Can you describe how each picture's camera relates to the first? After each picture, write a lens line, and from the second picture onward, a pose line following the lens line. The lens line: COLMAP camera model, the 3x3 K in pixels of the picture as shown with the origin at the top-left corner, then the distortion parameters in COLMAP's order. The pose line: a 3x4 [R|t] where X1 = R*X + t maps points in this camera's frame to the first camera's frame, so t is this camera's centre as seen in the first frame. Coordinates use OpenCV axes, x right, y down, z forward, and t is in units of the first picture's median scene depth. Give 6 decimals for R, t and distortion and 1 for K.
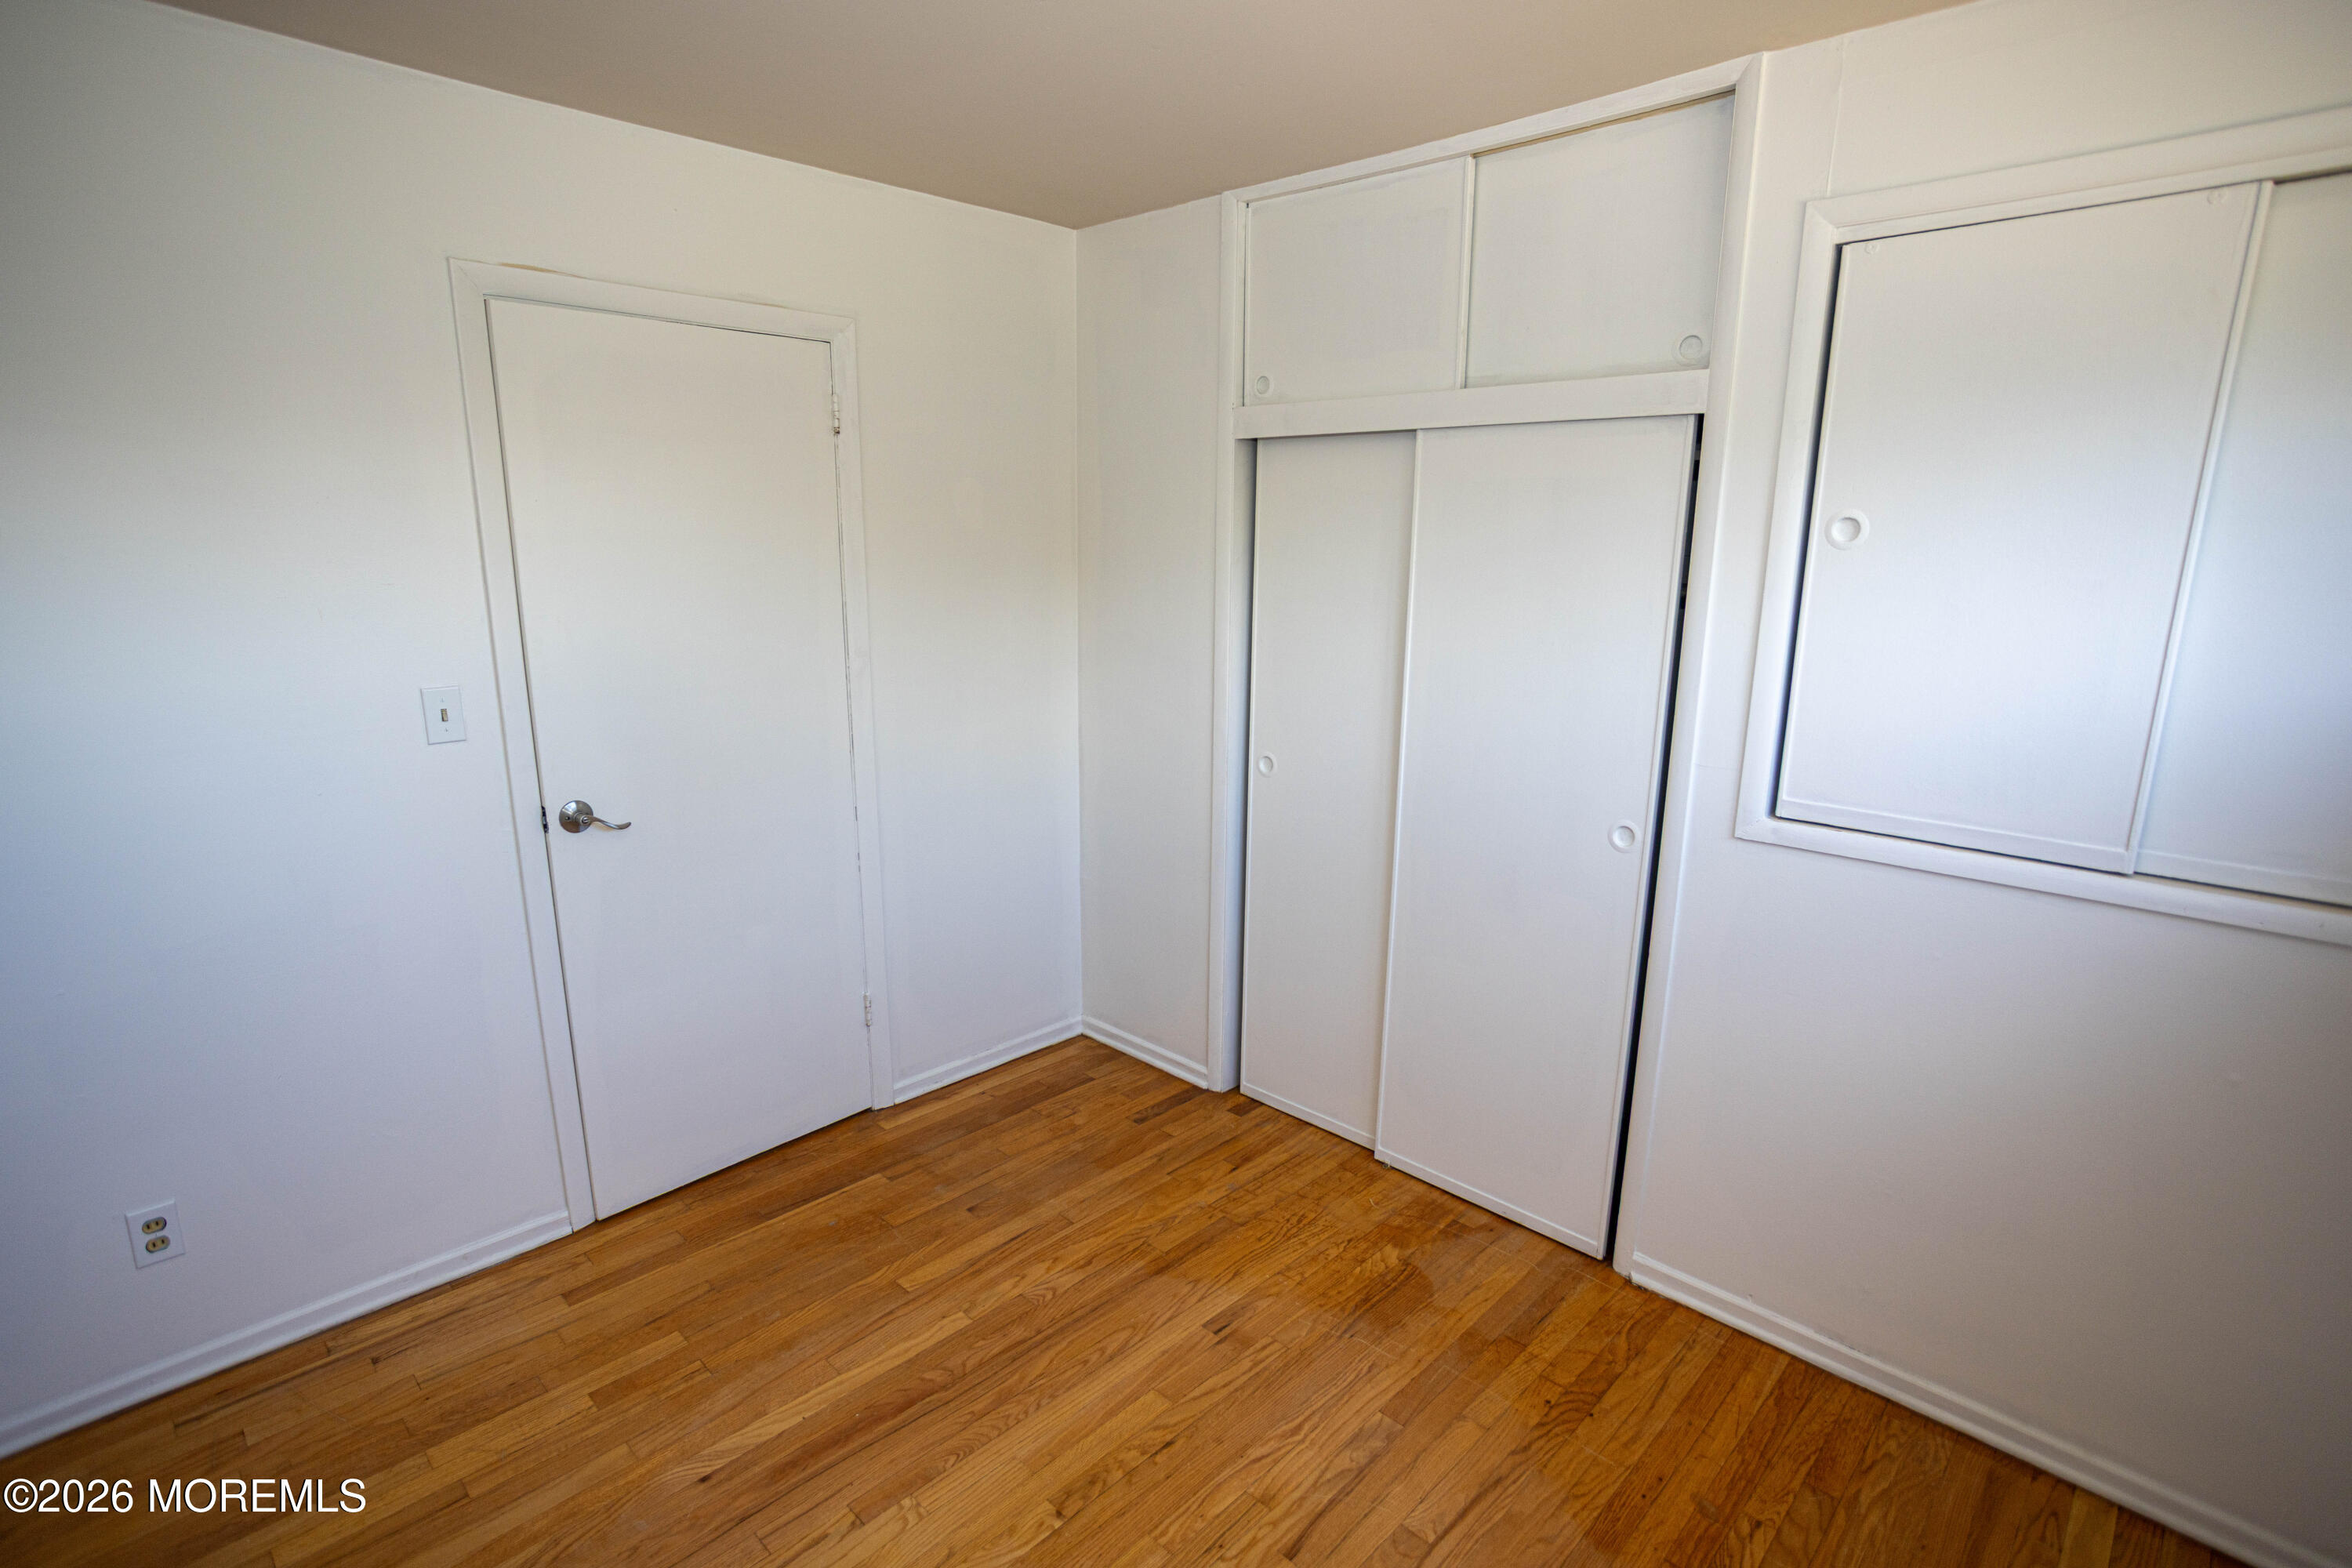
lens RADIAL K [[1148.1, 0, 1170.5], [0, 1148.1, 800.4], [0, 0, 1]] dist [-0.012172, 0.001530]
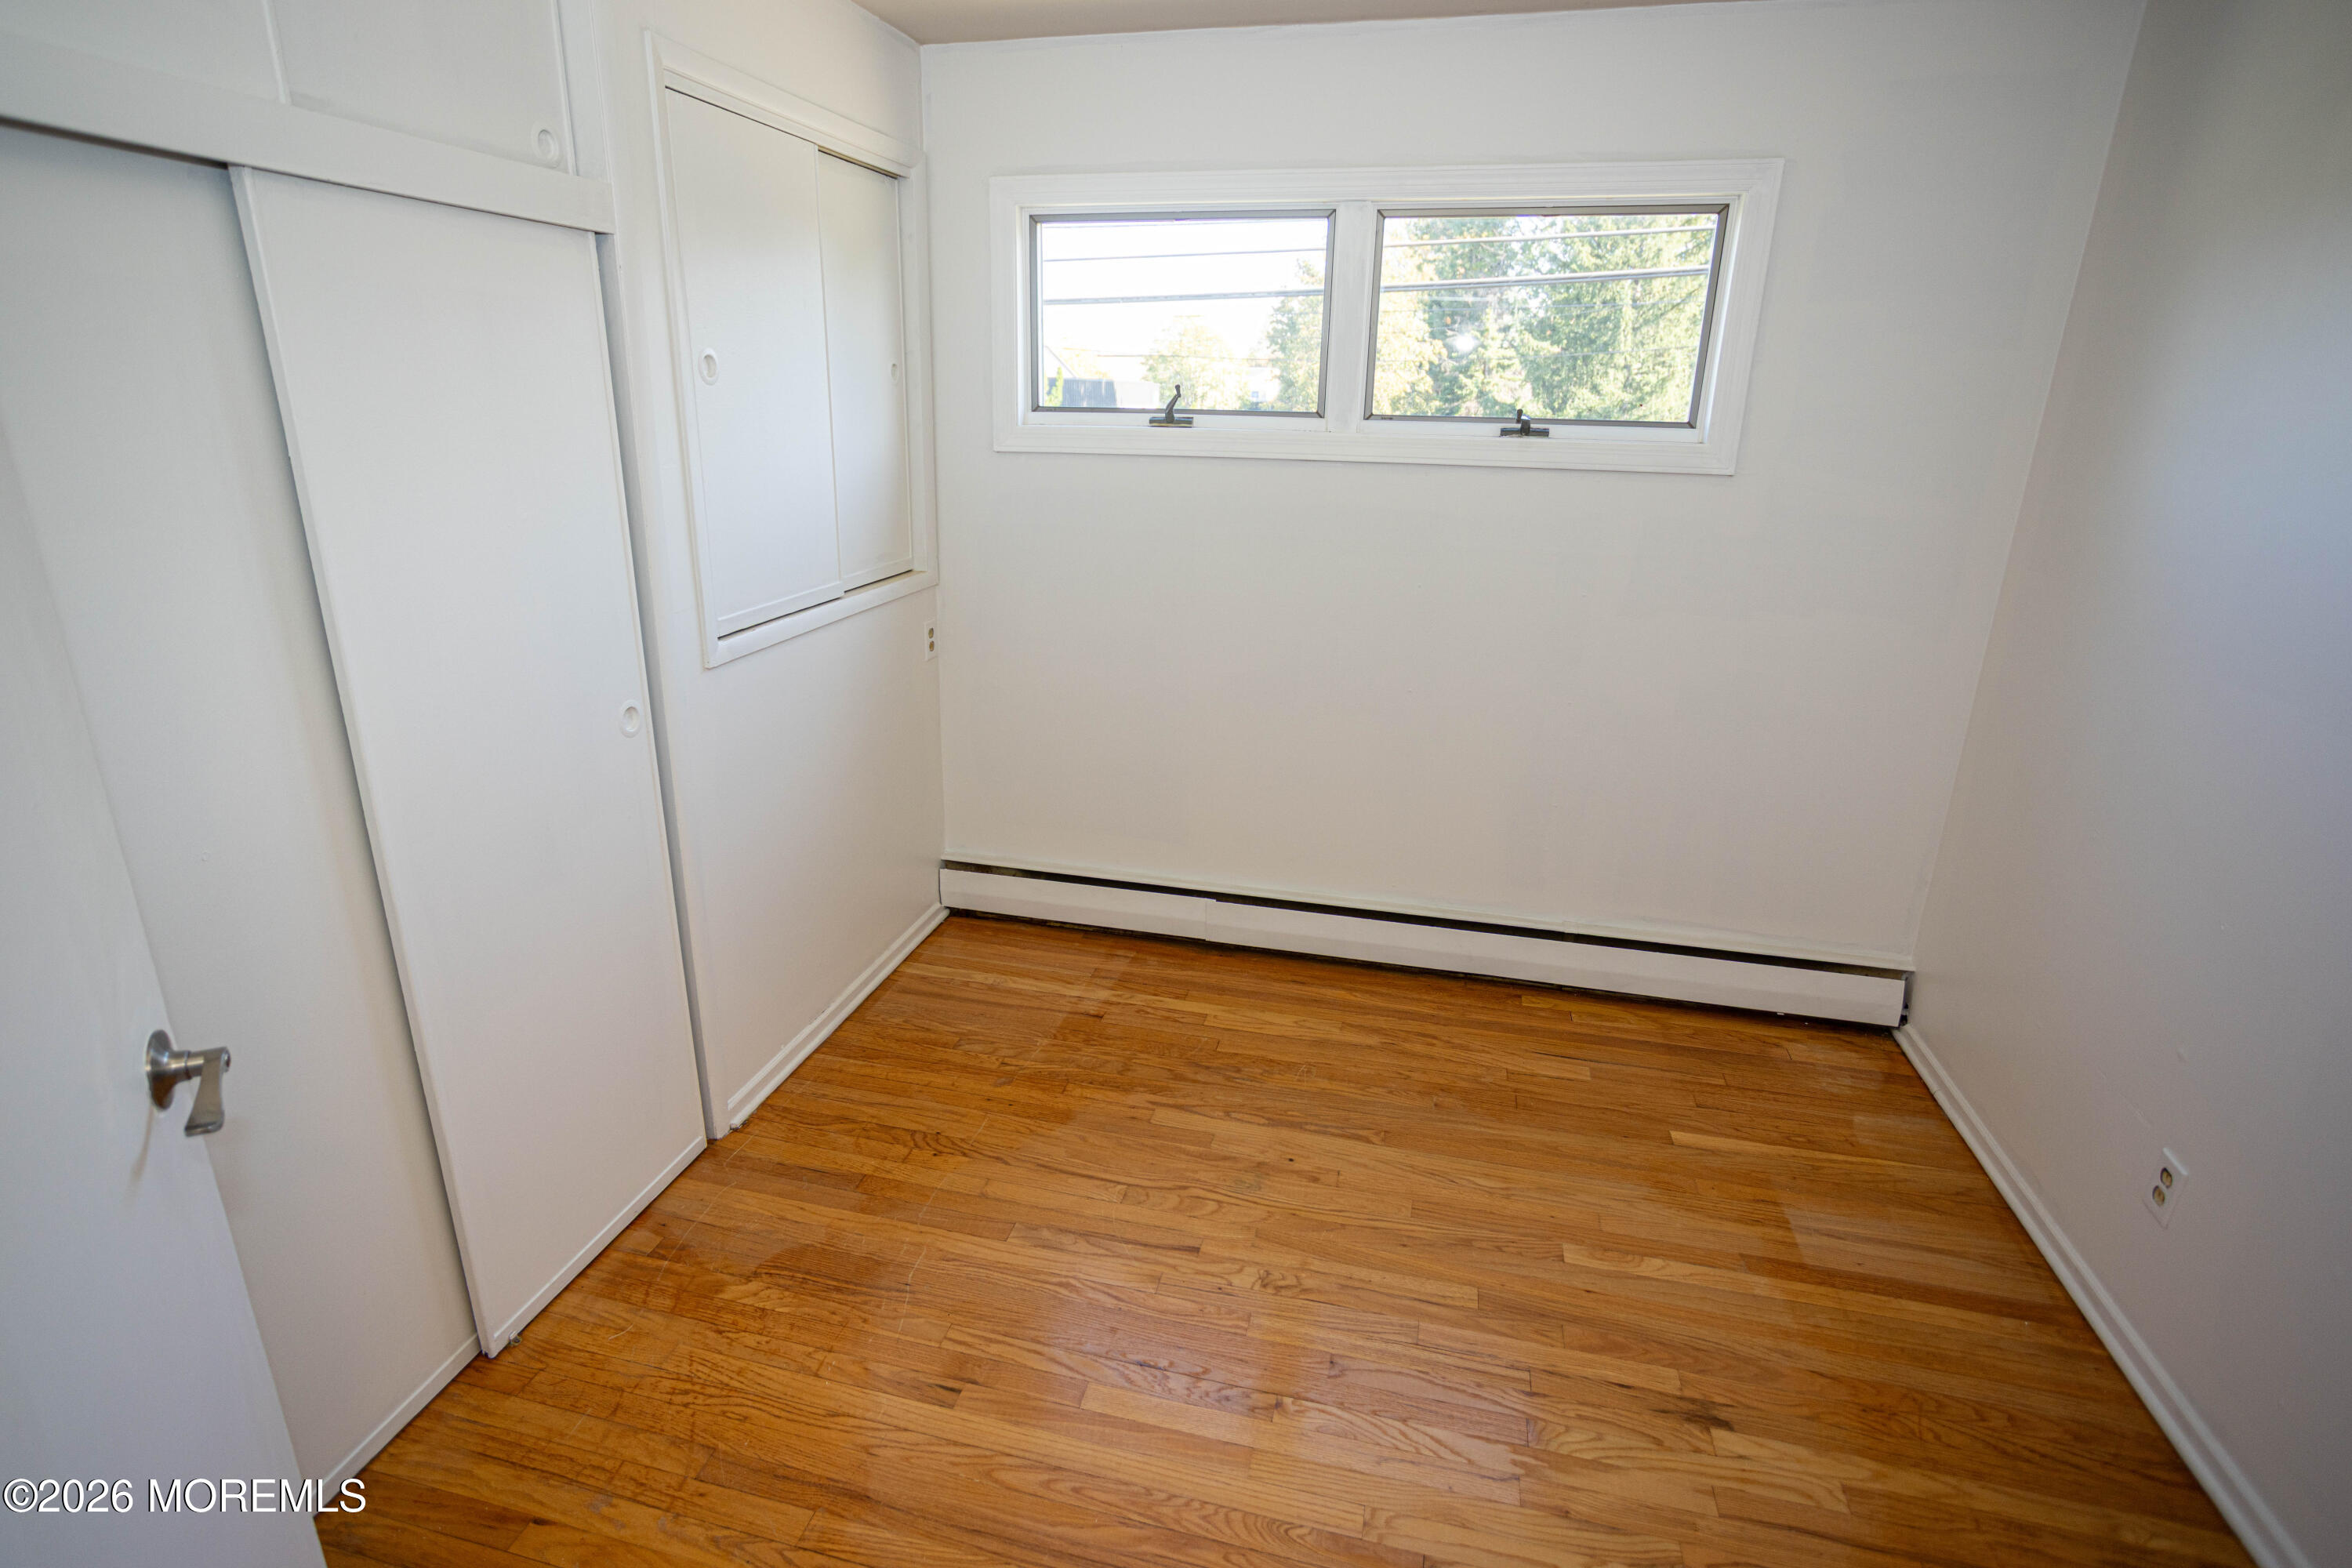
lens RADIAL K [[1148.1, 0, 1168.5], [0, 1148.1, 759.7], [0, 0, 1]] dist [-0.012172, 0.001530]
pose [[-0.496998, -0.281996, 0.820653, -0.609121], [0.182723, 0.890510, 0.416660, -0.257500], [-0.848295, 0.357031, -0.391055, 1.100186]]
